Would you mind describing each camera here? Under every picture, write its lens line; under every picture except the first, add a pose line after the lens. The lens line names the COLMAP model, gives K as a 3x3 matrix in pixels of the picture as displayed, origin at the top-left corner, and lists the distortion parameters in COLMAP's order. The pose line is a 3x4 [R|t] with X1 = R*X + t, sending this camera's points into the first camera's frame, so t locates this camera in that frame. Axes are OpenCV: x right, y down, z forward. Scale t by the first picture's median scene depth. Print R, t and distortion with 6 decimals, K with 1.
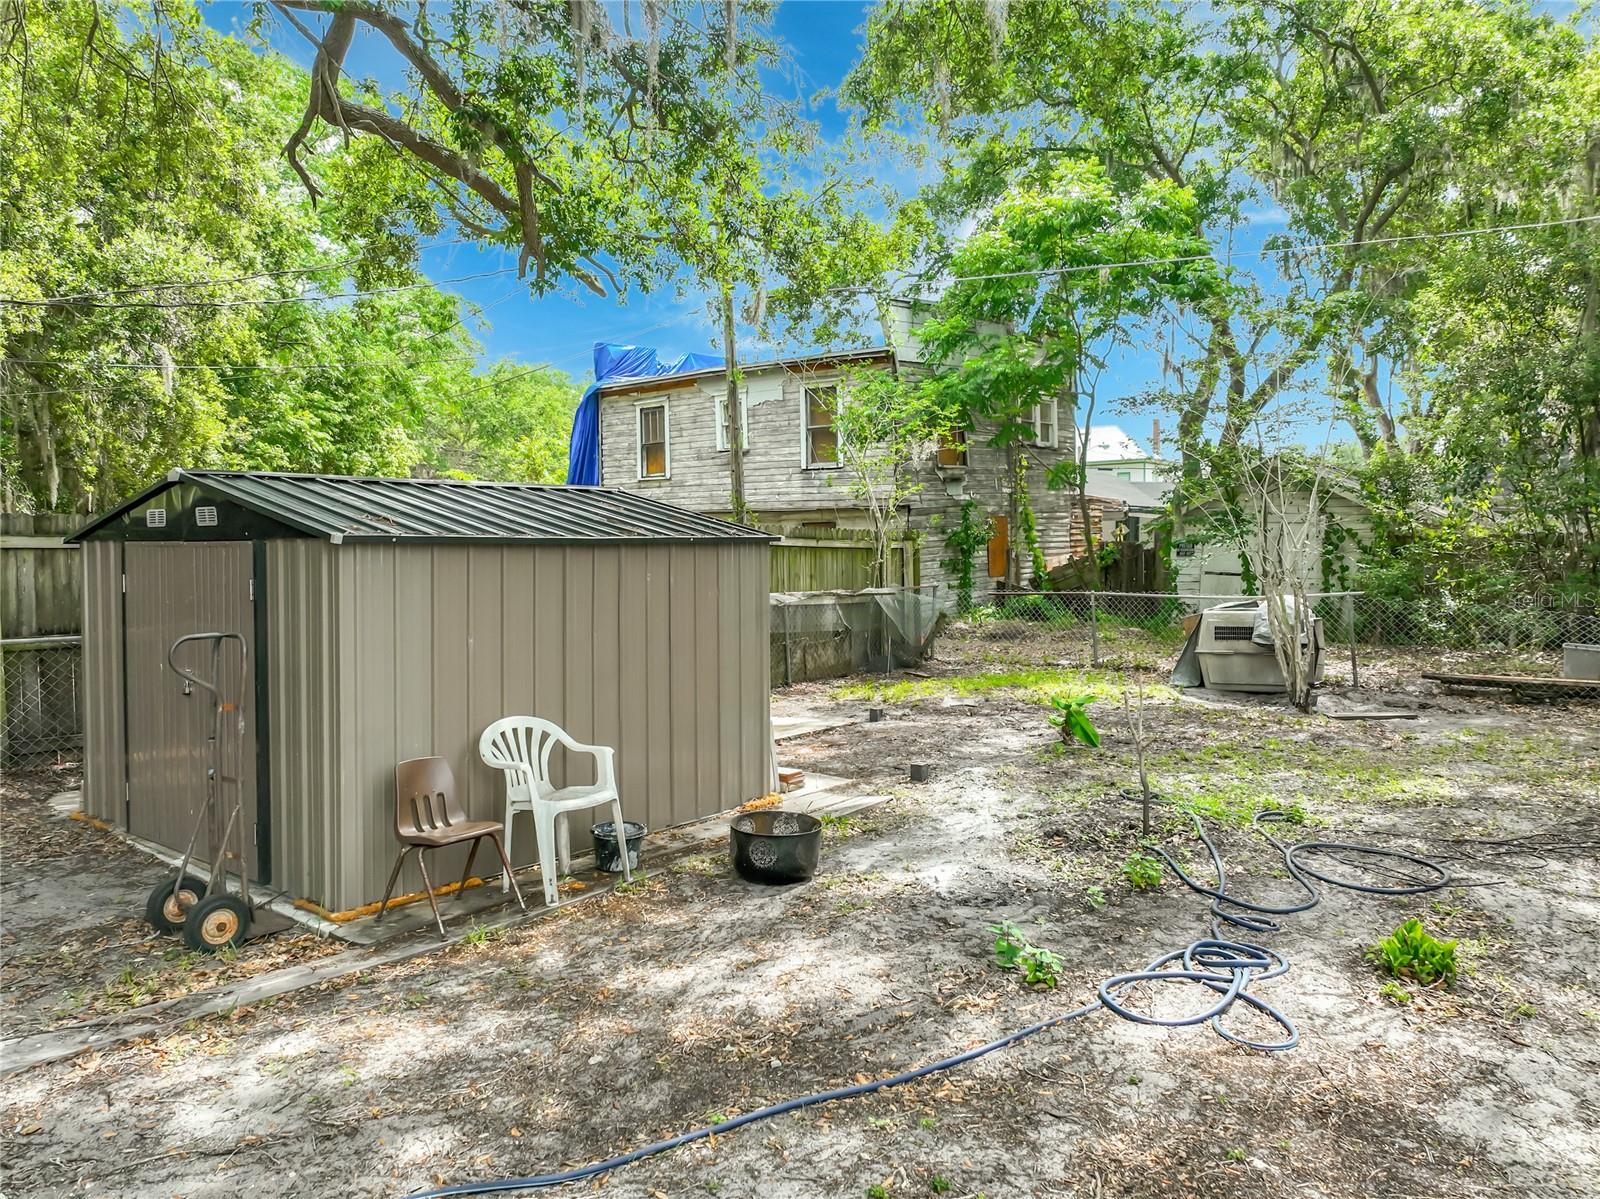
lens RADIAL K [[1146.5, 0, 796.2], [0, 1146.5, 558.9], [0, 0, 1]] dist [-0.012656, 0.003379]
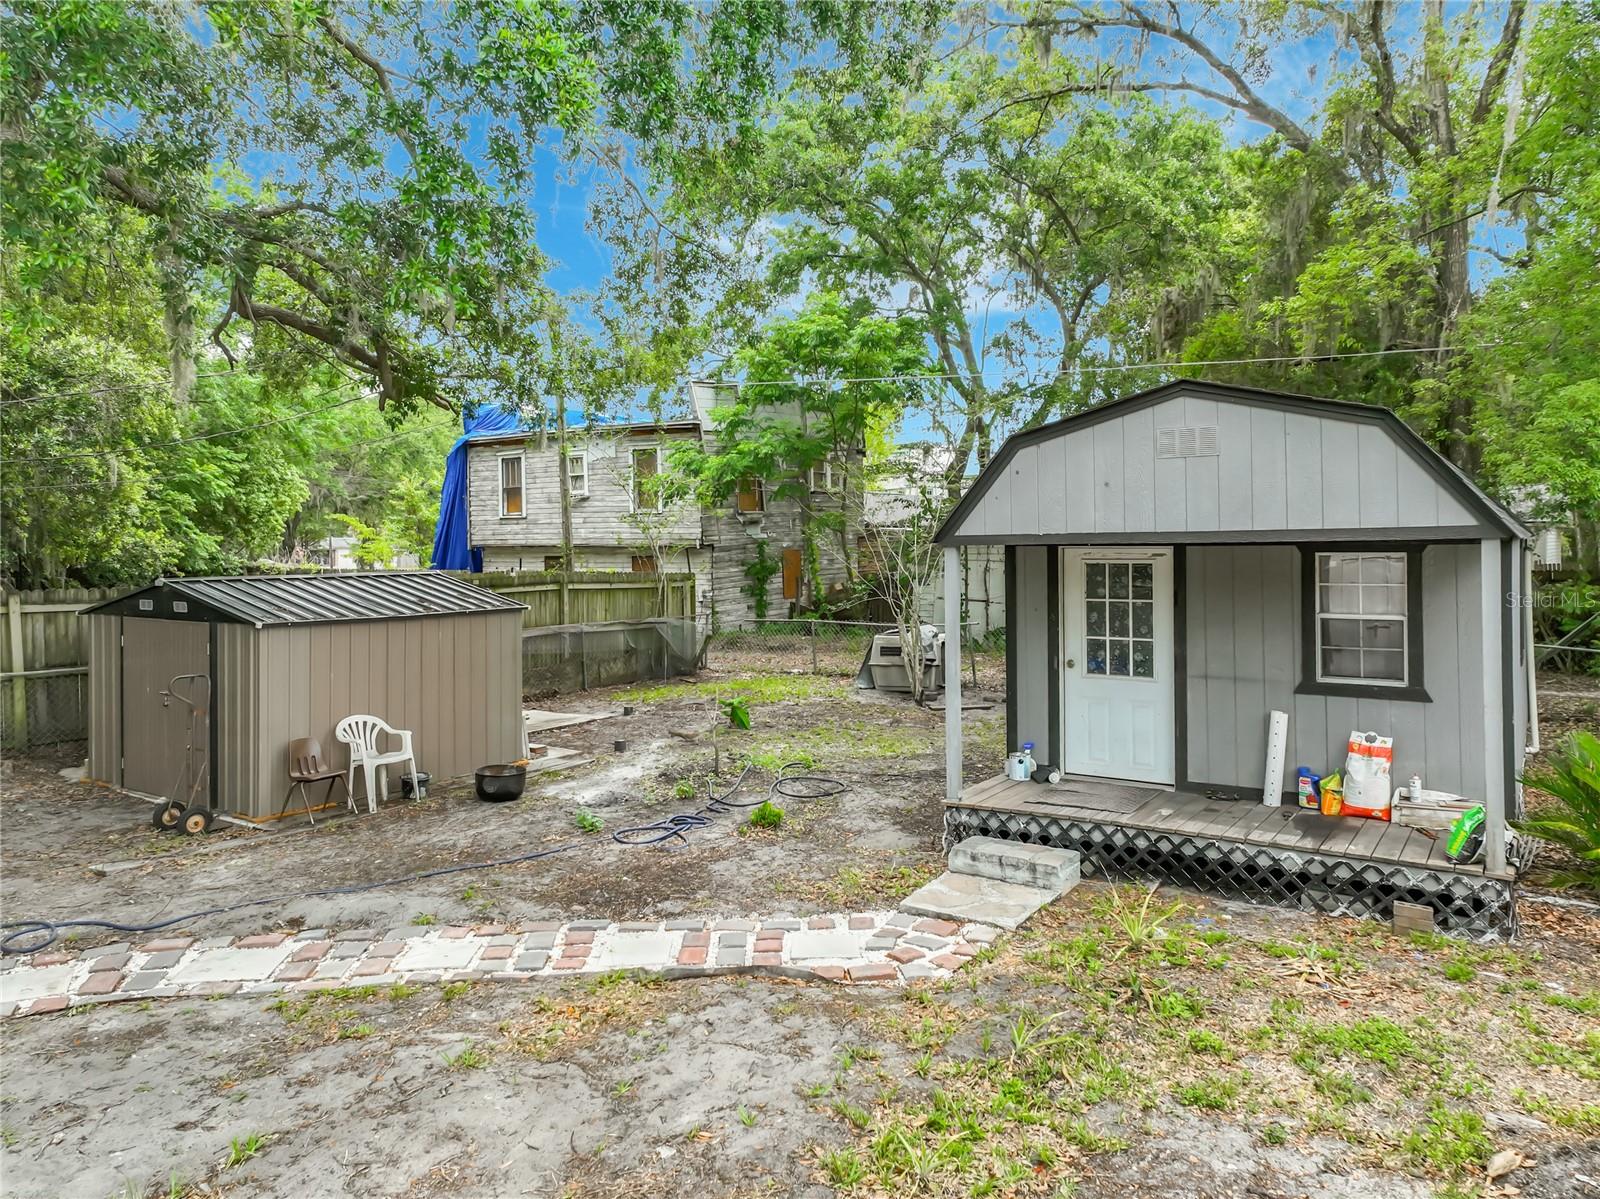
lens RADIAL K [[1106.0, 0, 804.6], [0, 1106.0, 539.7], [0, 0, 1]] dist [0.011651, 0.002940]
pose [[0.994996, 0.001961, 0.099894, 0.164233], [-0.000155, 0.999836, -0.018088, -0.063355], [-0.099913, 0.017982, 0.994834, -0.478984]]
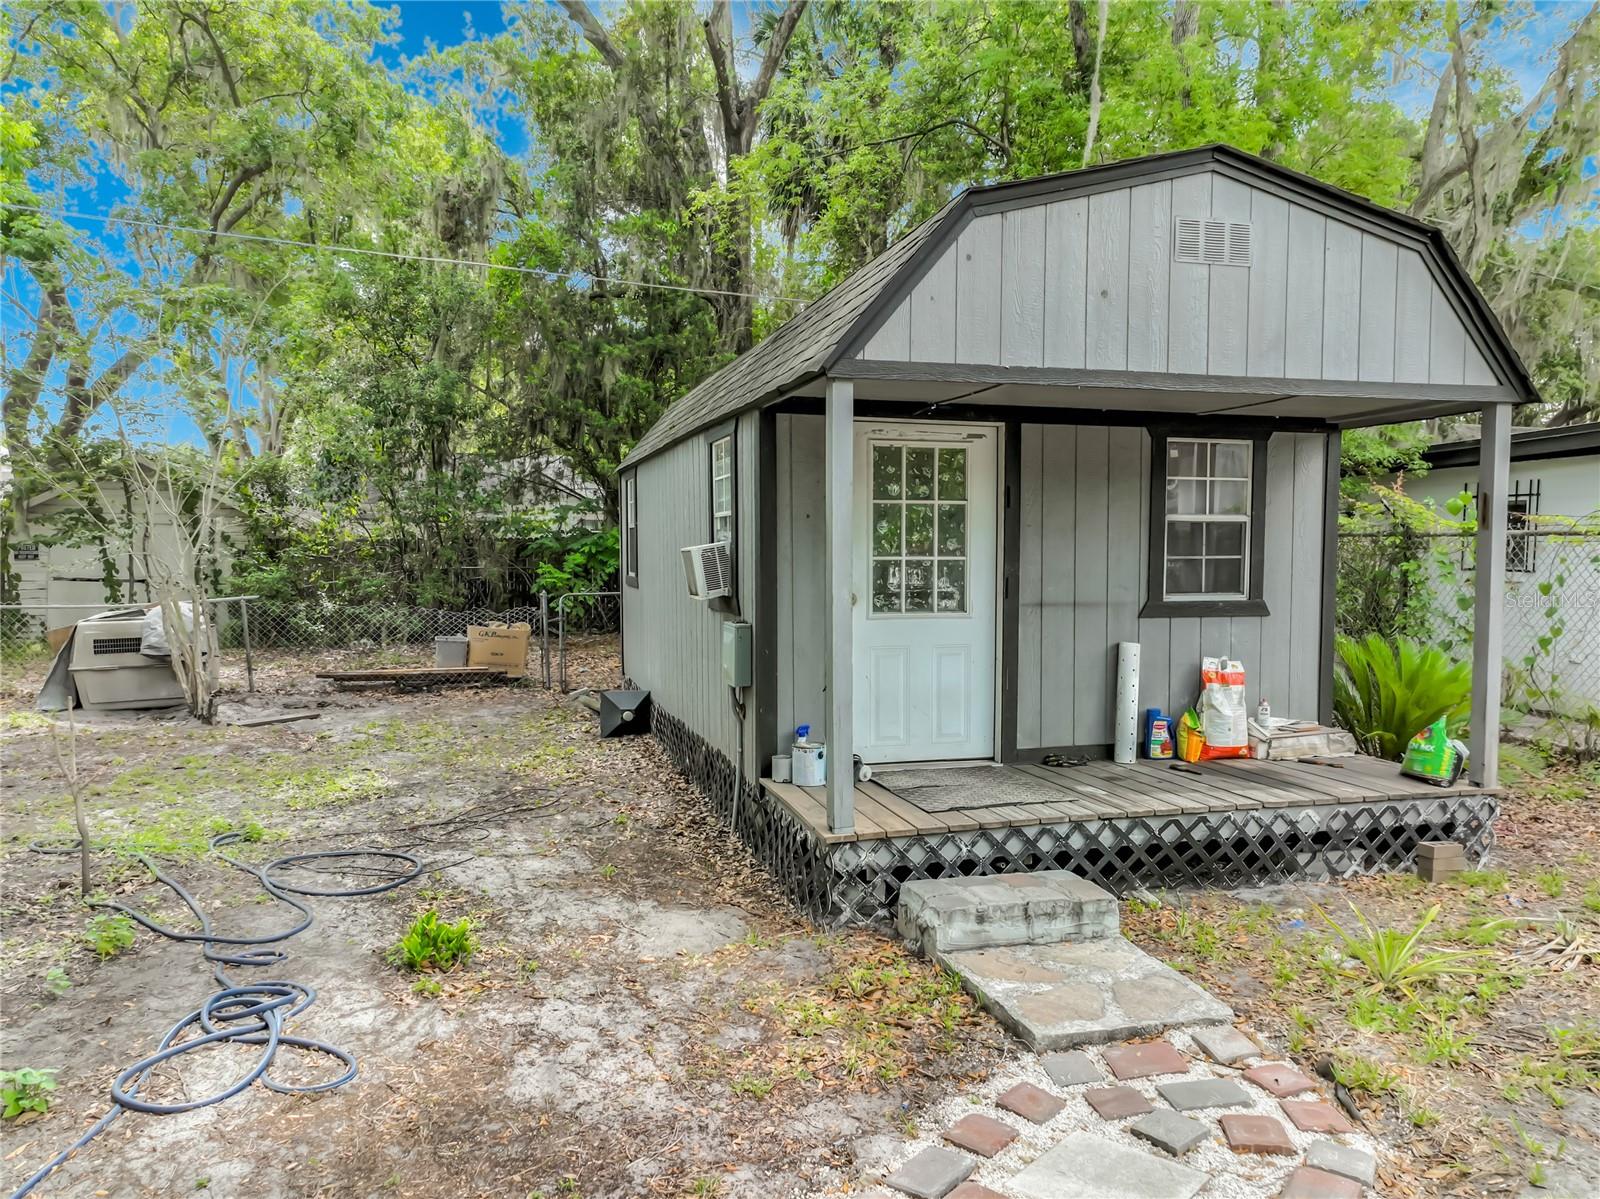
lens RADIAL K [[1140.8, 0, 796.3], [0, 1140.8, 623.2], [0, 0, 1]] dist [-0.005711, 0.011040]
pose [[0.585944, -0.045376, 0.809080, -0.036391], [0.002108, 0.998513, 0.054474, -0.000427], [-0.810349, -0.030213, 0.585168, 0.054505]]
